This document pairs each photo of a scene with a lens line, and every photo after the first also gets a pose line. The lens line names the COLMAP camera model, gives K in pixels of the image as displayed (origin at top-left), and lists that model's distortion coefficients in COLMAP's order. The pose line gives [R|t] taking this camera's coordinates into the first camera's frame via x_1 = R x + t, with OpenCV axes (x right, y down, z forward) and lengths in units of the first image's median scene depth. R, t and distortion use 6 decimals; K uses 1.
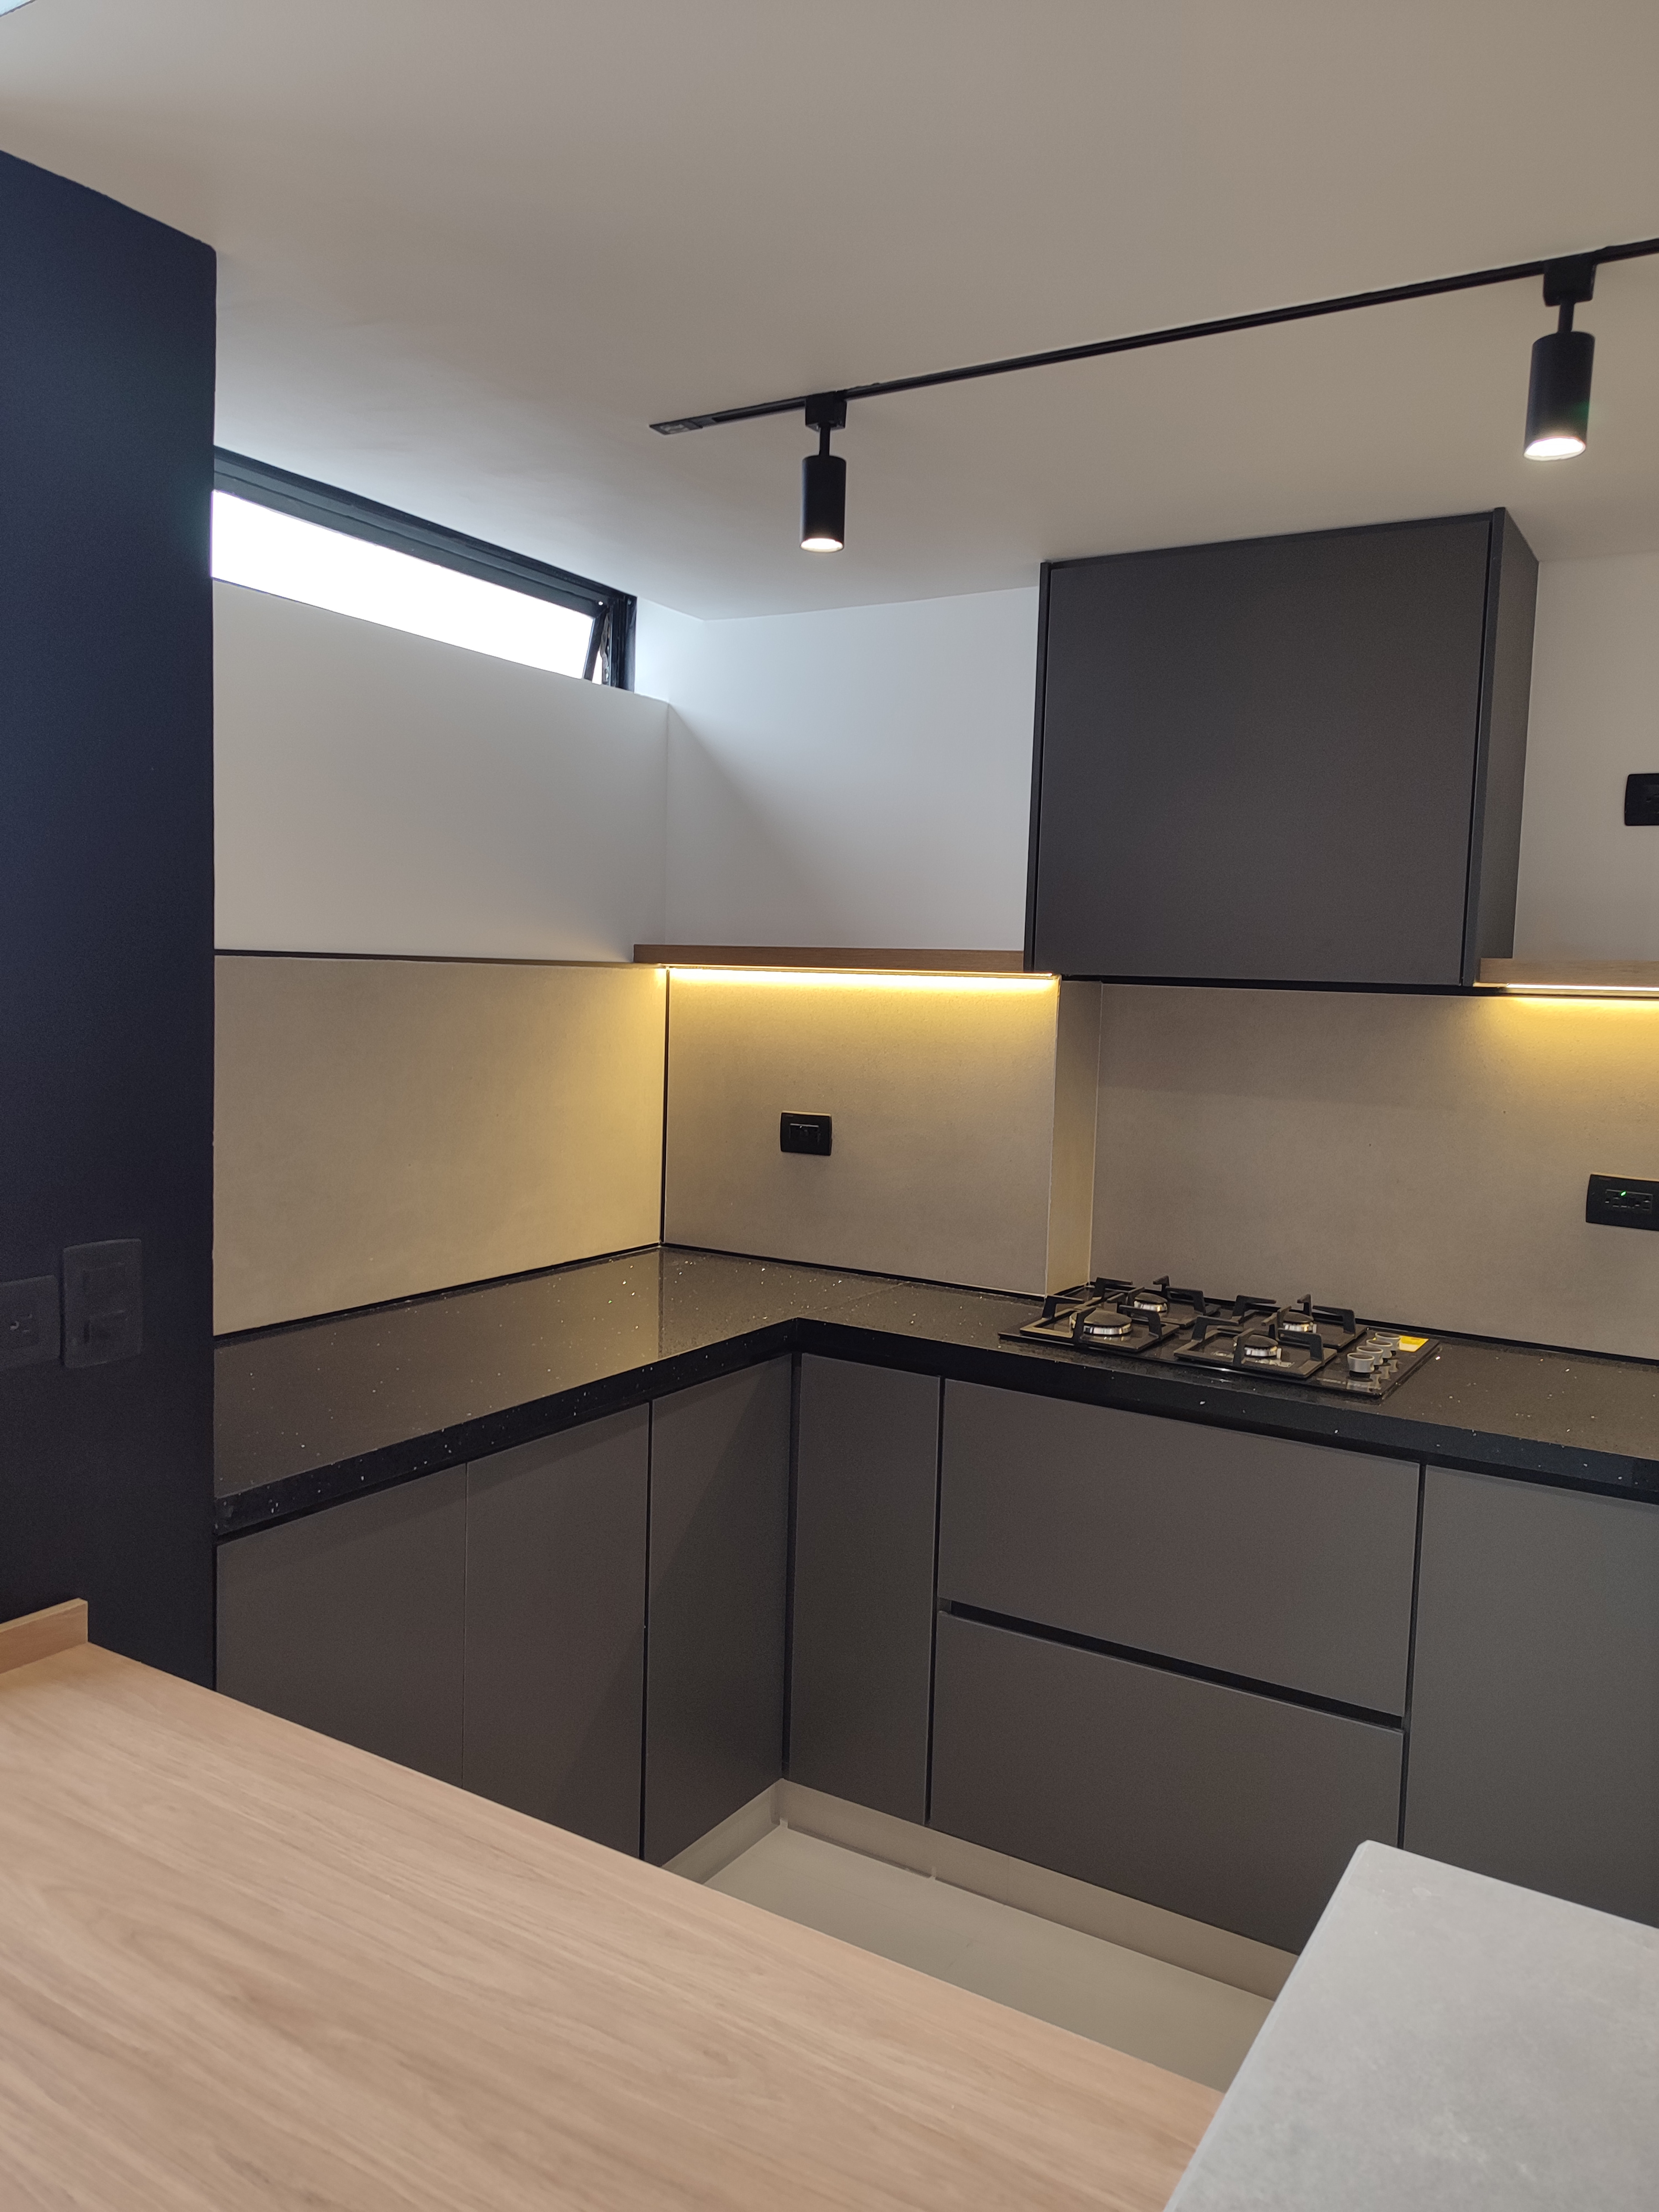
lens RADIAL K [[1573.7, 0, 833.7], [0, 1573.7, 1103.5], [0, 0, 1]] dist [0.022968, -0.020649]
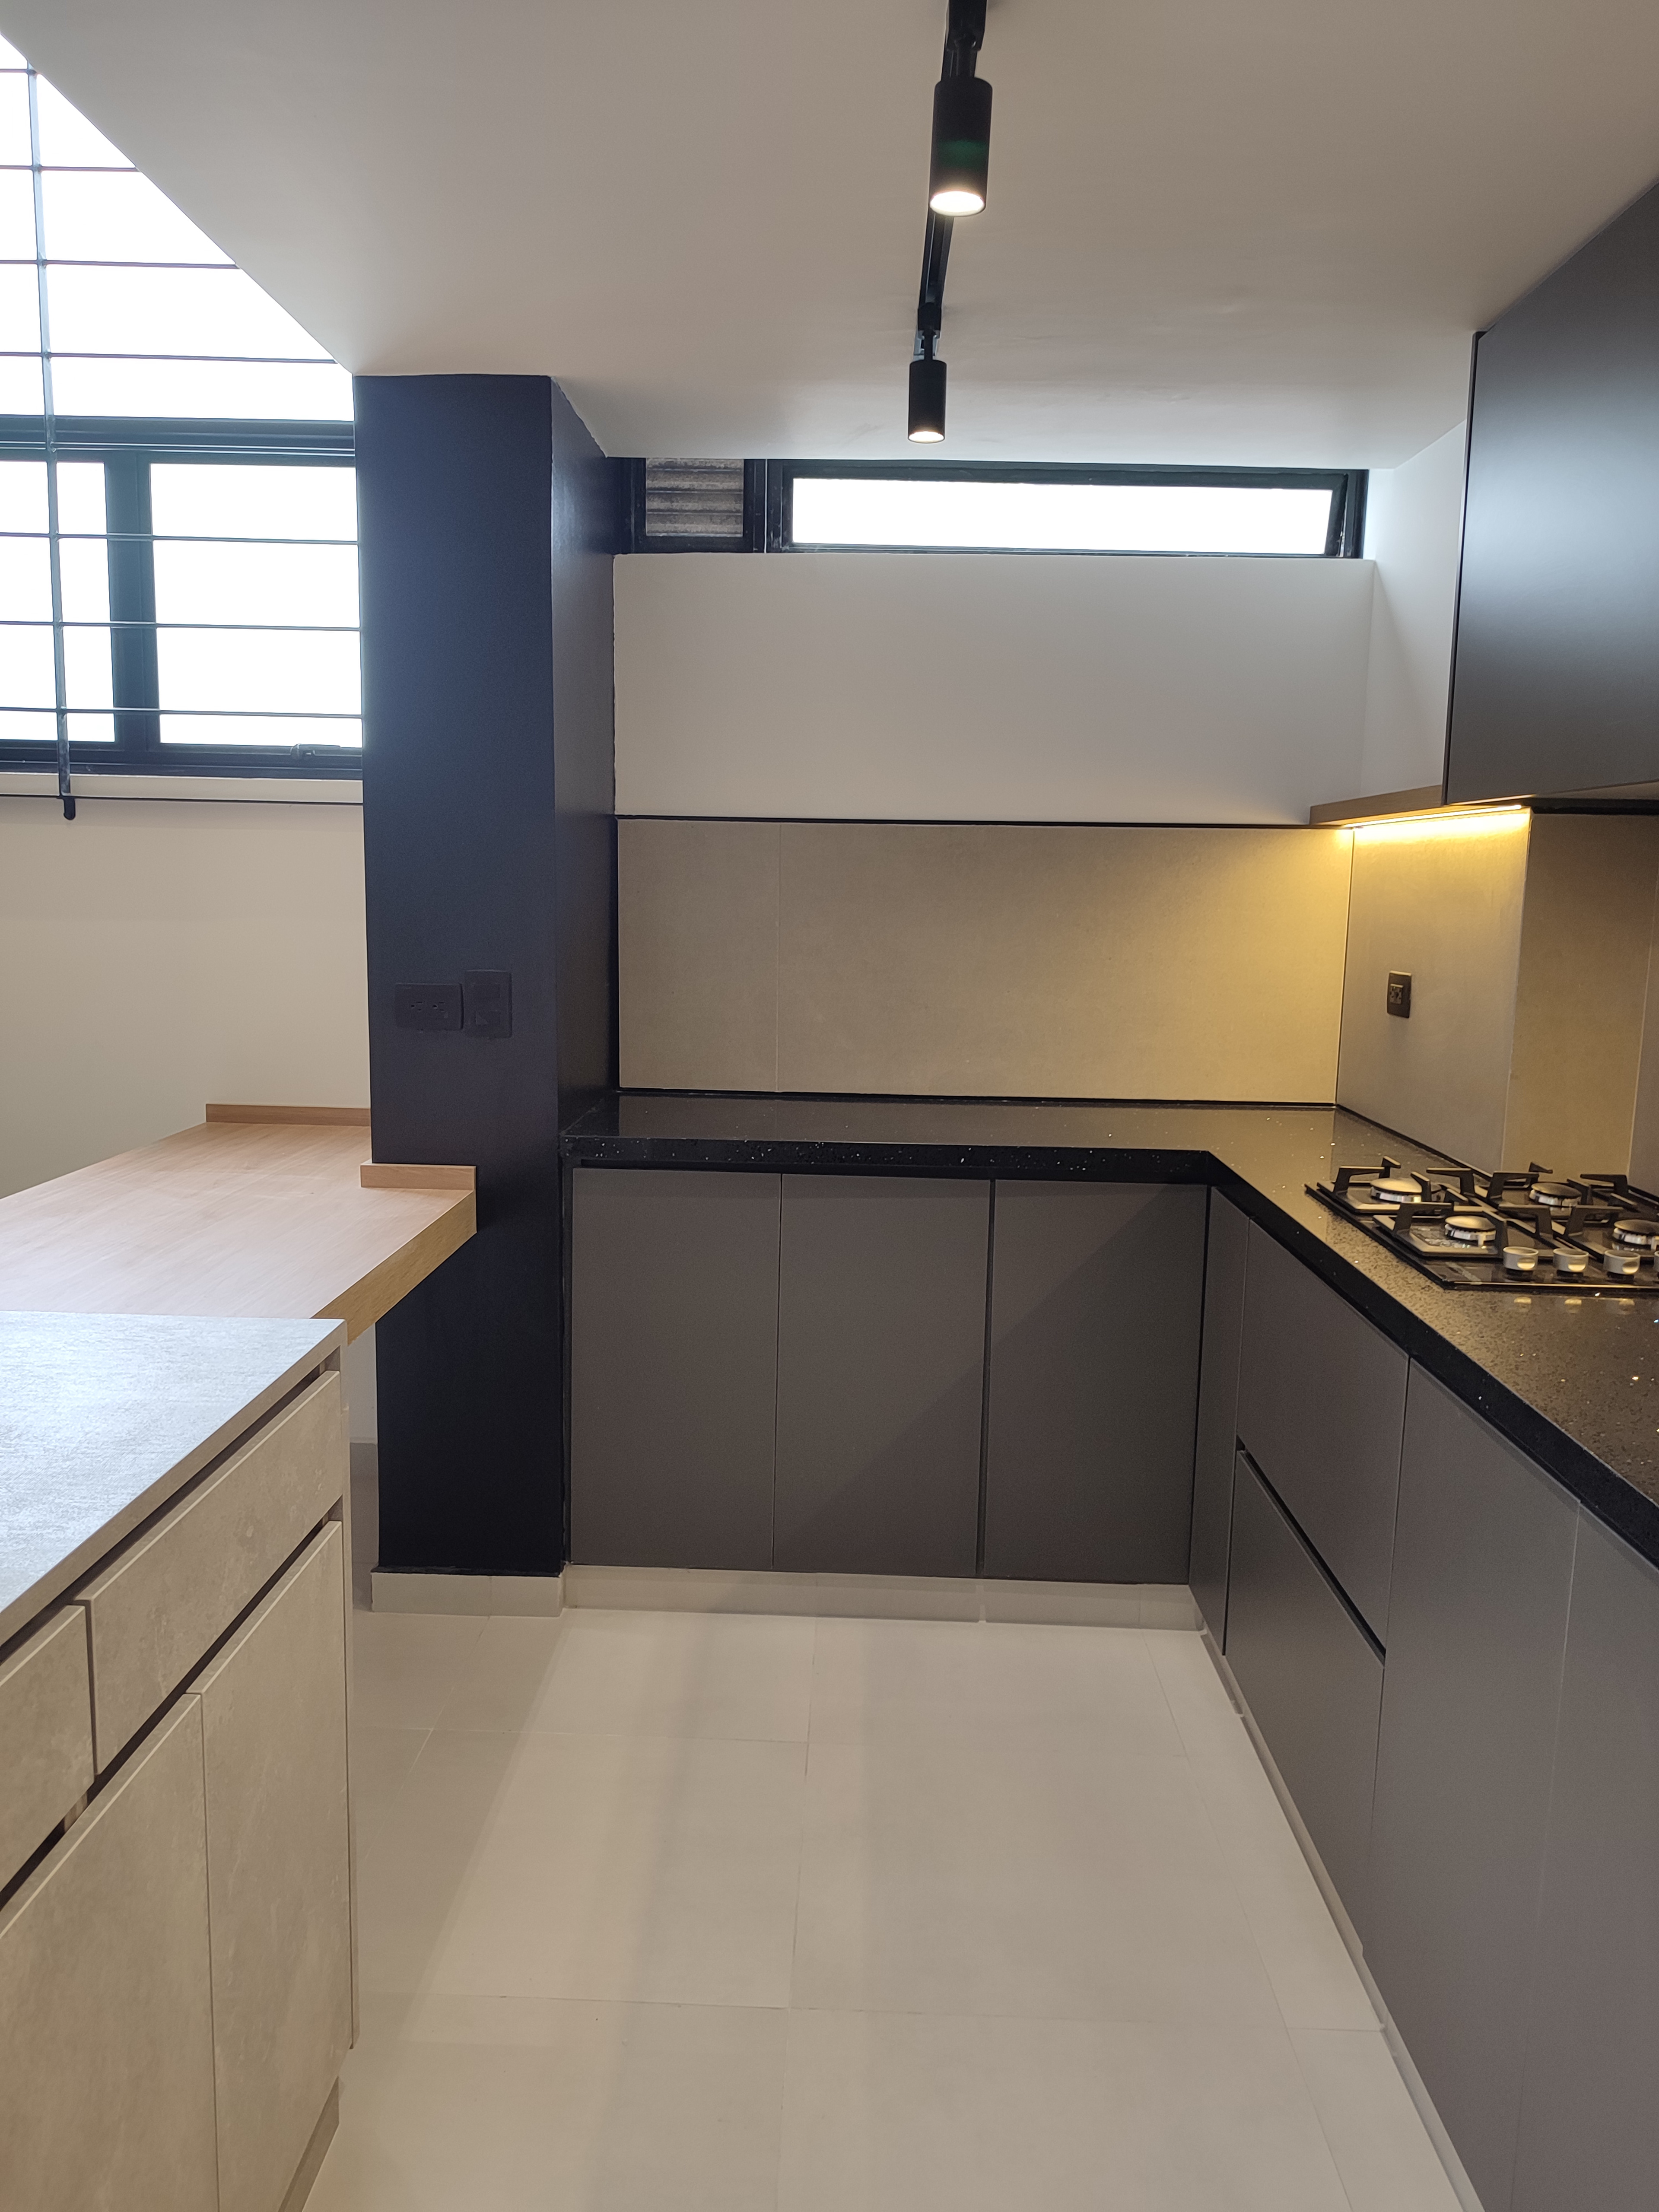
lens RADIAL K [[1602.6, 0, 829.5], [0, 1602.6, 1106.0], [0, 0, 1]] dist [-0.000694, 0.004276]
pose [[0.478058, 0.097896, -0.872856, 0.861457], [-0.072733, 0.994768, 0.071734, 0.053062], [0.875312, 0.029192, 0.482677, 0.291633]]
